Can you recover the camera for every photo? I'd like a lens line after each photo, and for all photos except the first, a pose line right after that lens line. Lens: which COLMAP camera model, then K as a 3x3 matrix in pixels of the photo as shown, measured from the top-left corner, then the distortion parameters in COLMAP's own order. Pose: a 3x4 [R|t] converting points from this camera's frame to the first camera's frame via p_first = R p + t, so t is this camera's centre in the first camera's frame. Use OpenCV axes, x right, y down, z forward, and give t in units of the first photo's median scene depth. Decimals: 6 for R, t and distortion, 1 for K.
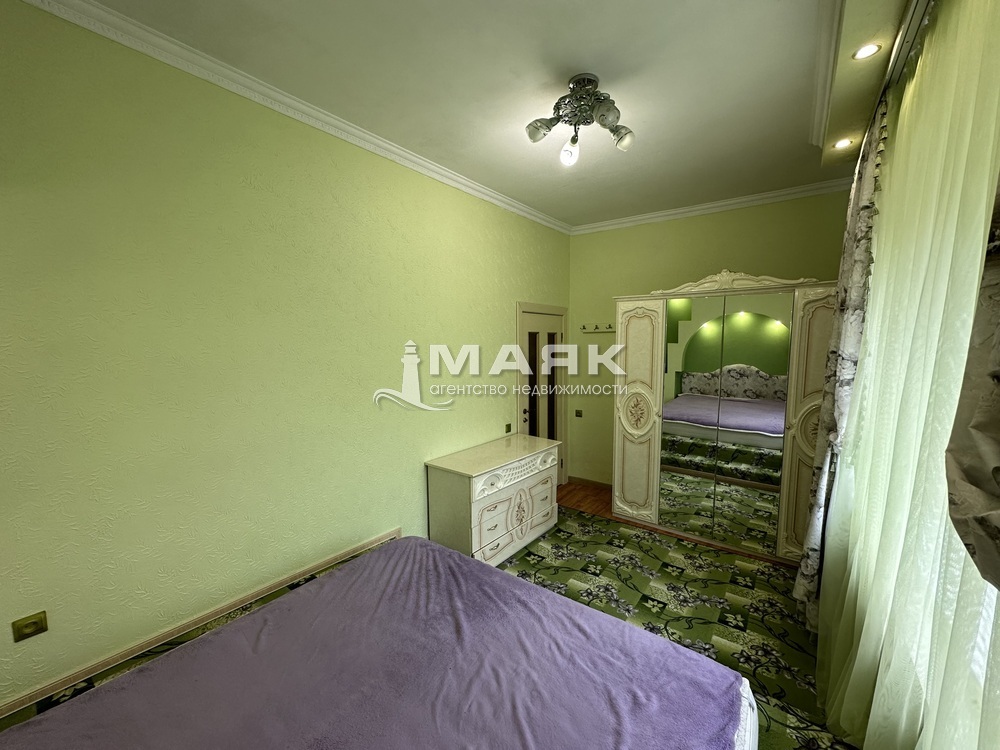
lens RADIAL K [[397.2, 0, 500.8], [0, 397.2, 384.1], [0, 0, 1]] dist [-0.001589, -0.000676]
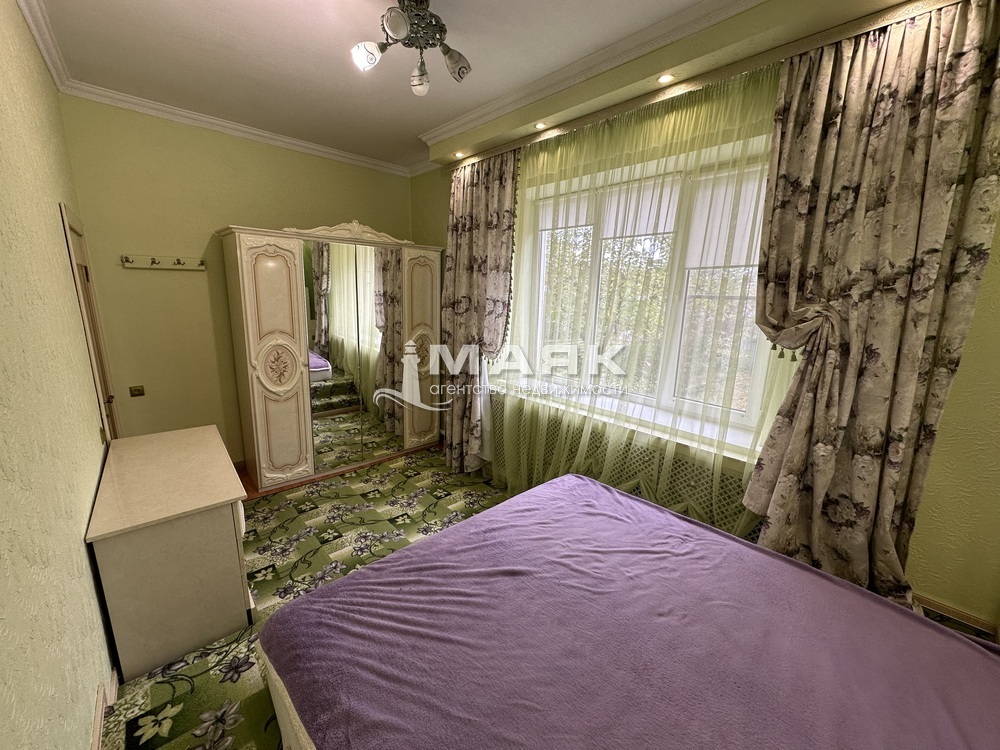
lens RADIAL K [[397.2, 0, 501.6], [0, 397.2, 371.8], [0, 0, 1]] dist [-0.001589, -0.000676]
pose [[0.185039, -0.189888, 0.964211, -0.443980], [0.085190, 0.980560, 0.176759, -0.032389], [-0.979032, 0.049434, 0.197618, 0.355074]]
